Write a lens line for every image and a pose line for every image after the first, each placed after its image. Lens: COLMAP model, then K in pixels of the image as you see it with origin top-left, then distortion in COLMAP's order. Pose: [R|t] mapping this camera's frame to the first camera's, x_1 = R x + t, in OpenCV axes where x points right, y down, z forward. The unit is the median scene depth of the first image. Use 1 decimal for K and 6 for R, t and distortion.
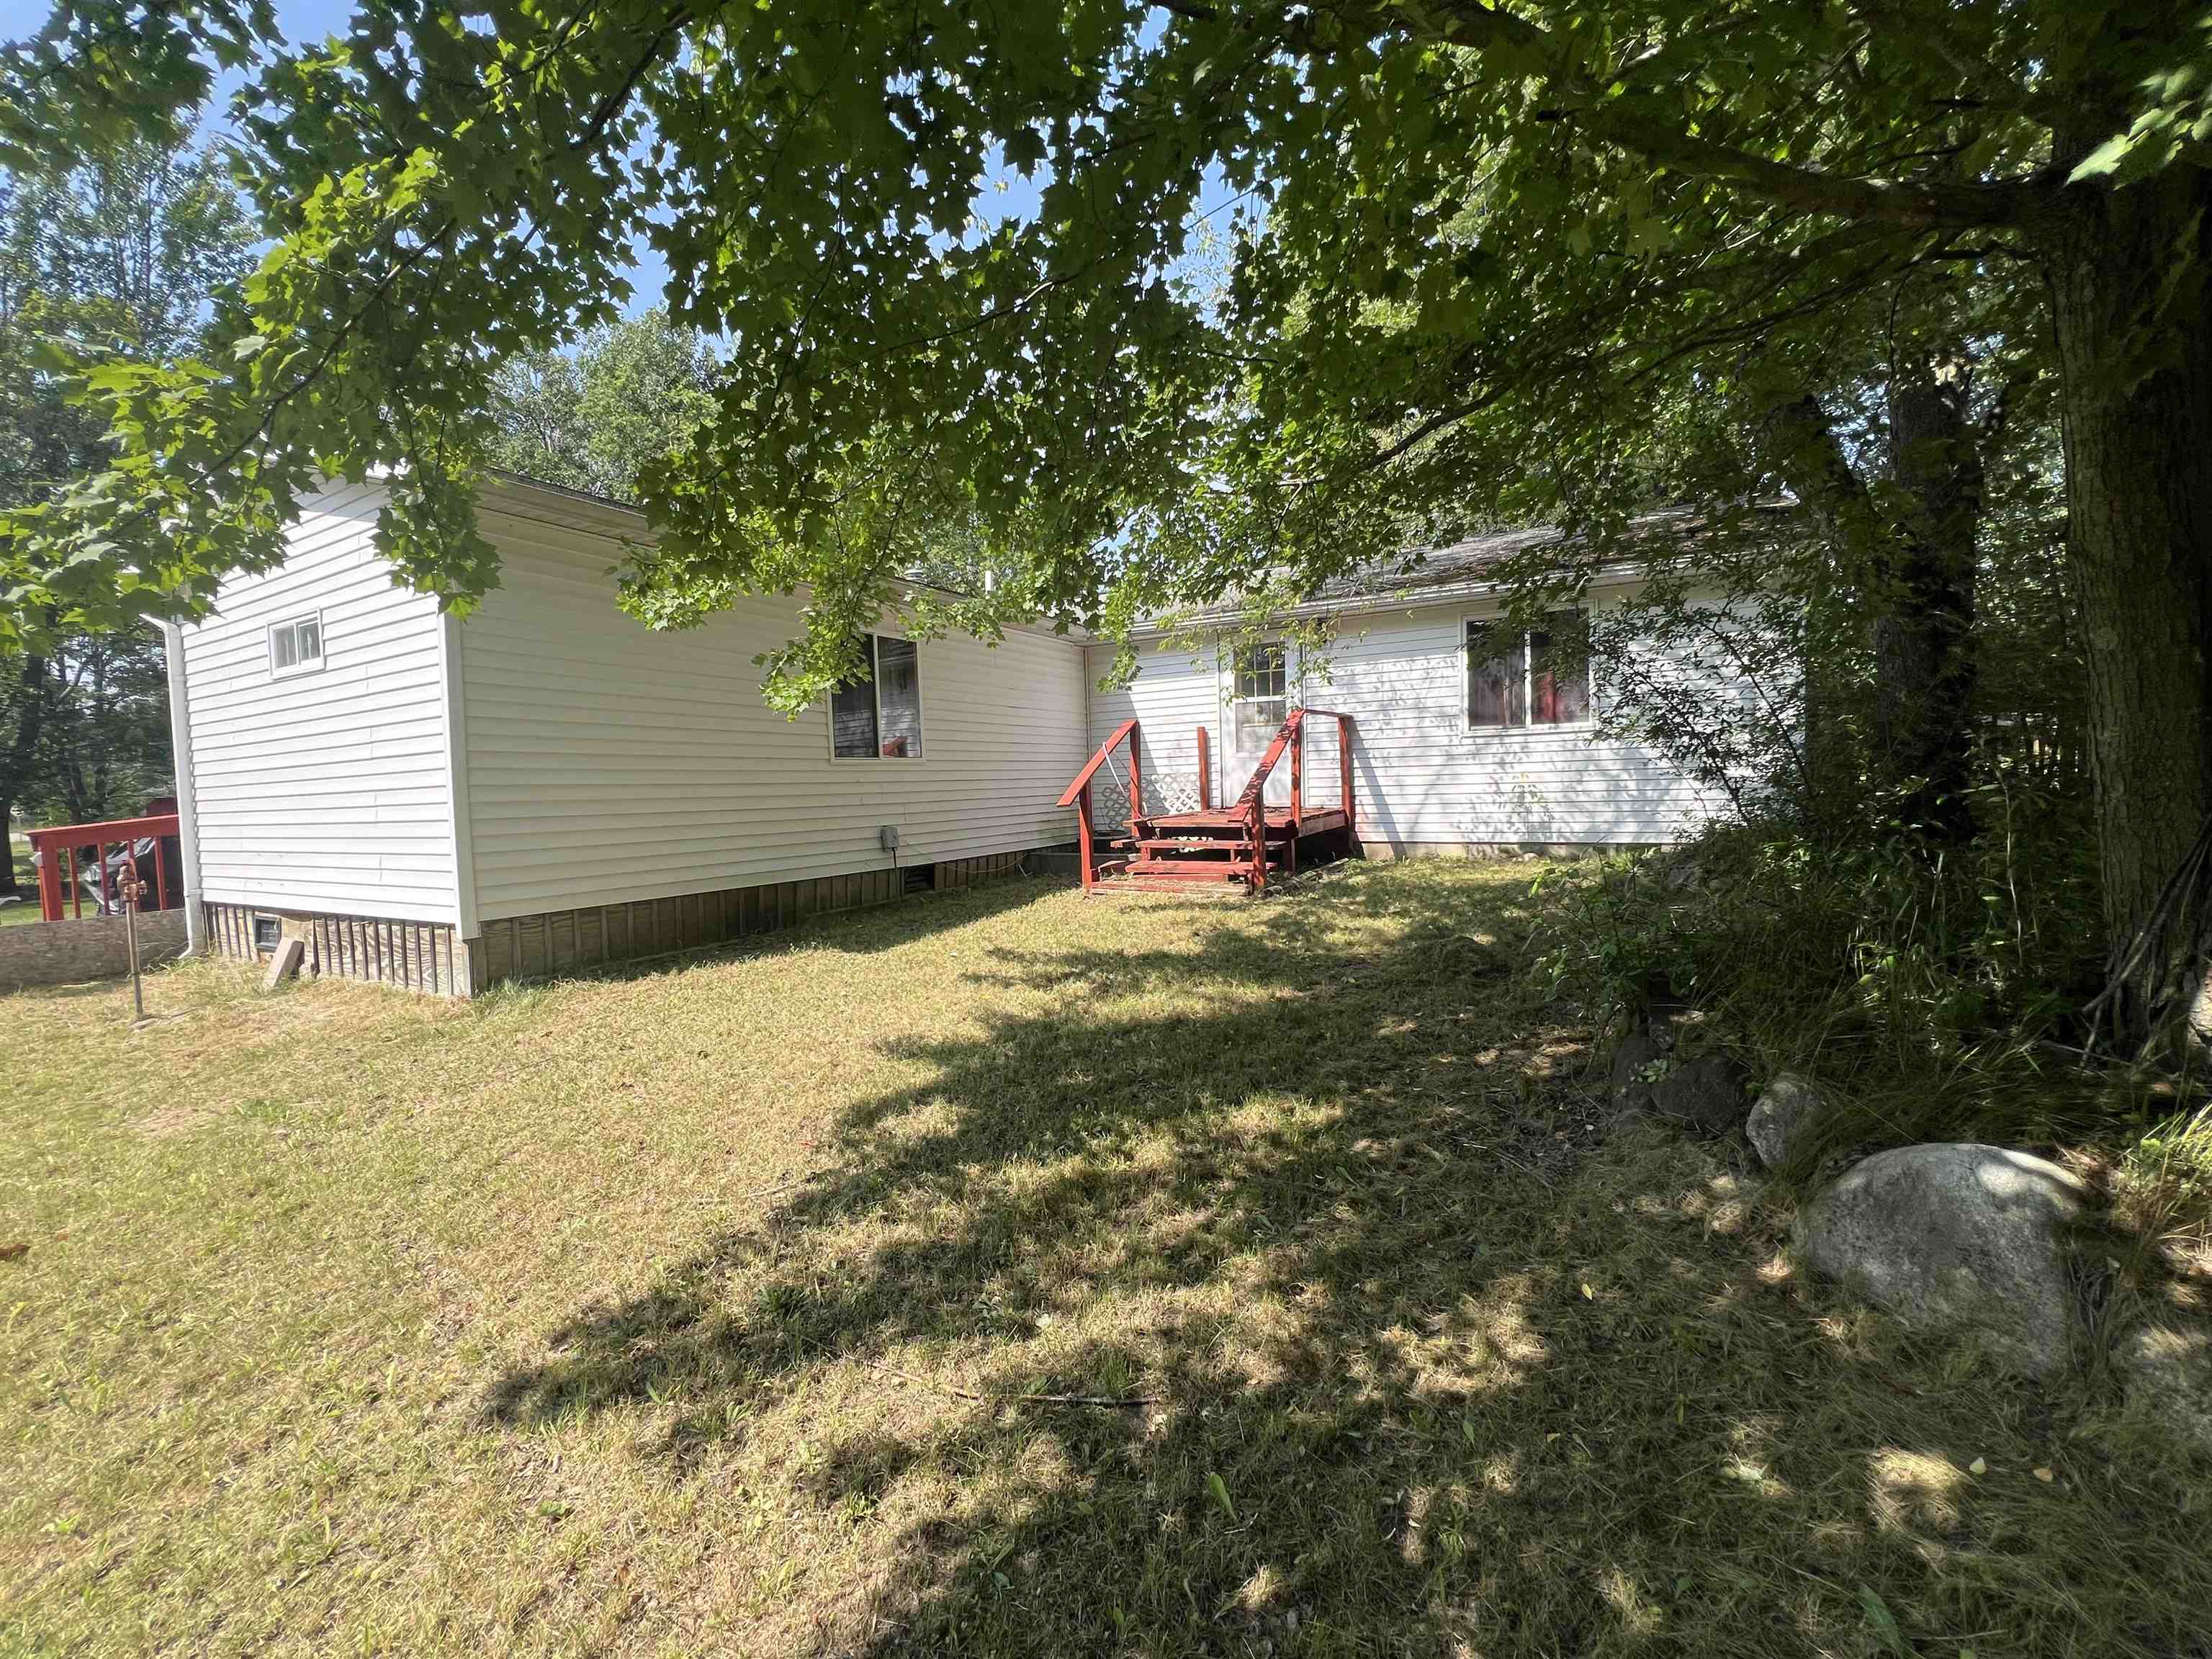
lens RADIAL K [[887.6, 0, 1113.4], [0, 887.6, 829.0], [0, 0, 1]] dist [0.001473, 0.000098]
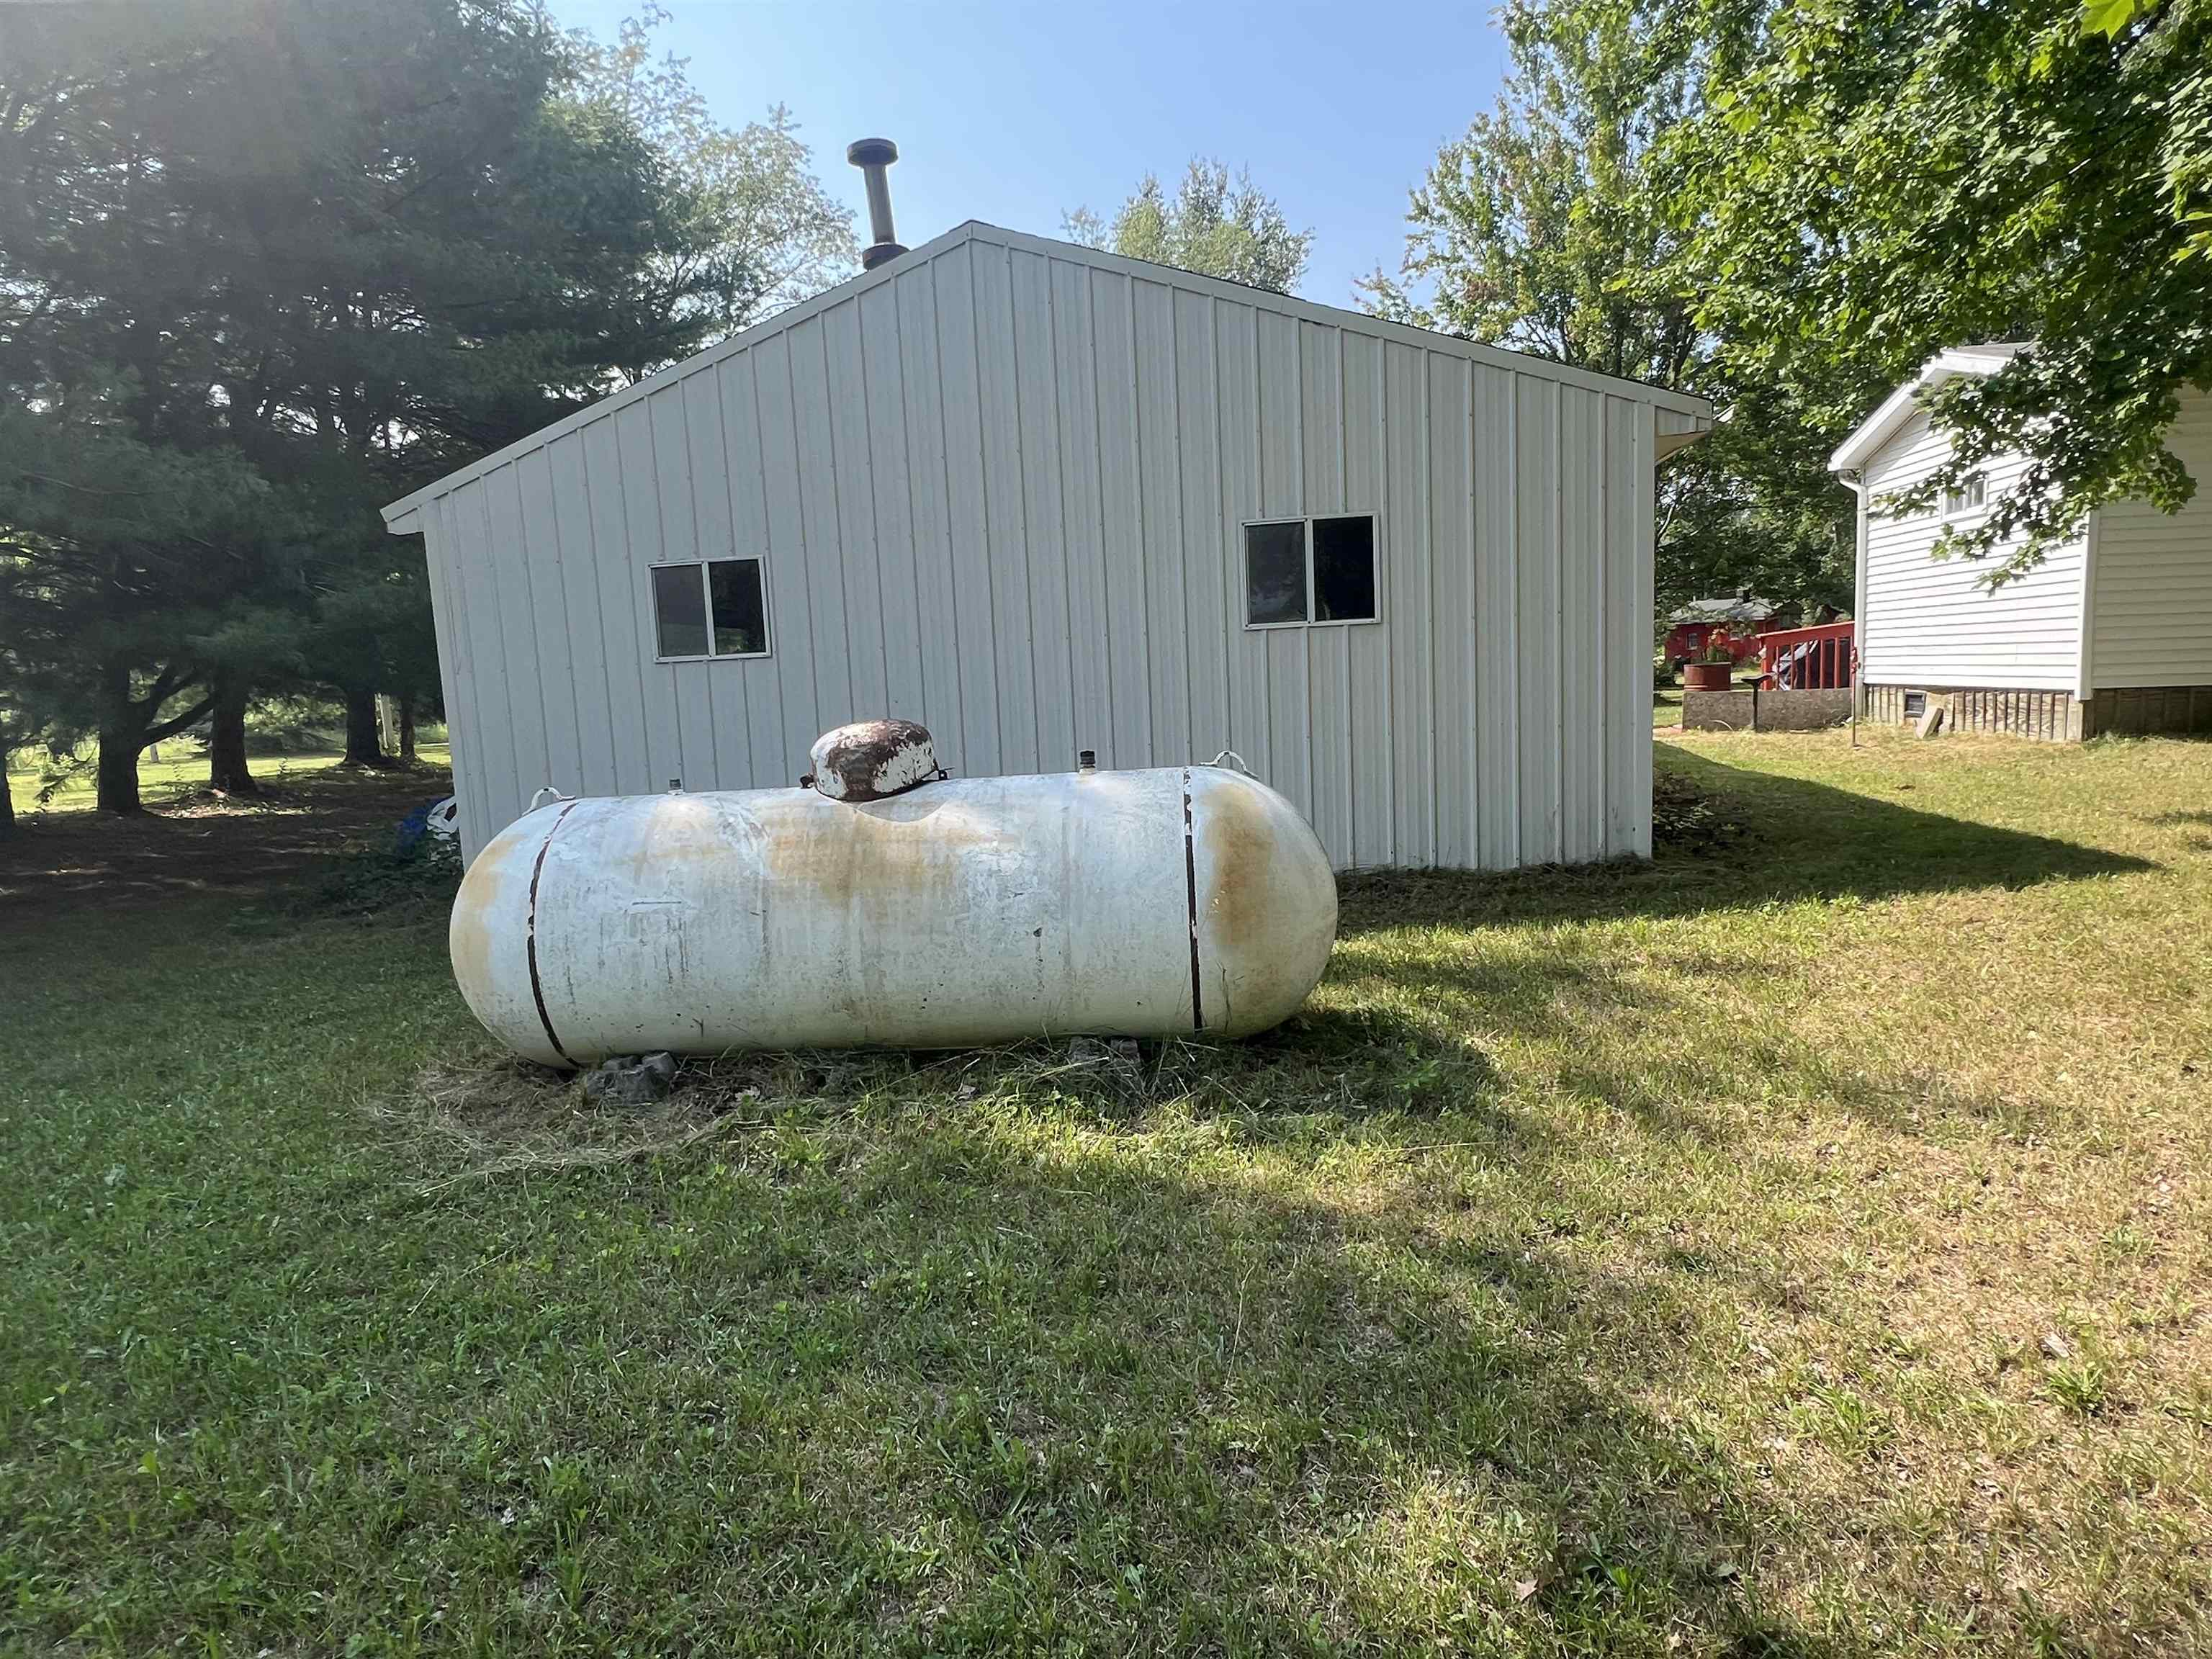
lens RADIAL K [[1258.2, 0, 1111.7], [0, 1258.2, 834.2], [0, 0, 1]] dist [-0.003349, -0.000095]
pose [[0.364569, 0.133626, -0.921539, 0.537717], [-0.010846, 0.990192, 0.139291, 0.065624], [0.931113, -0.040786, 0.362443, -1.082554]]
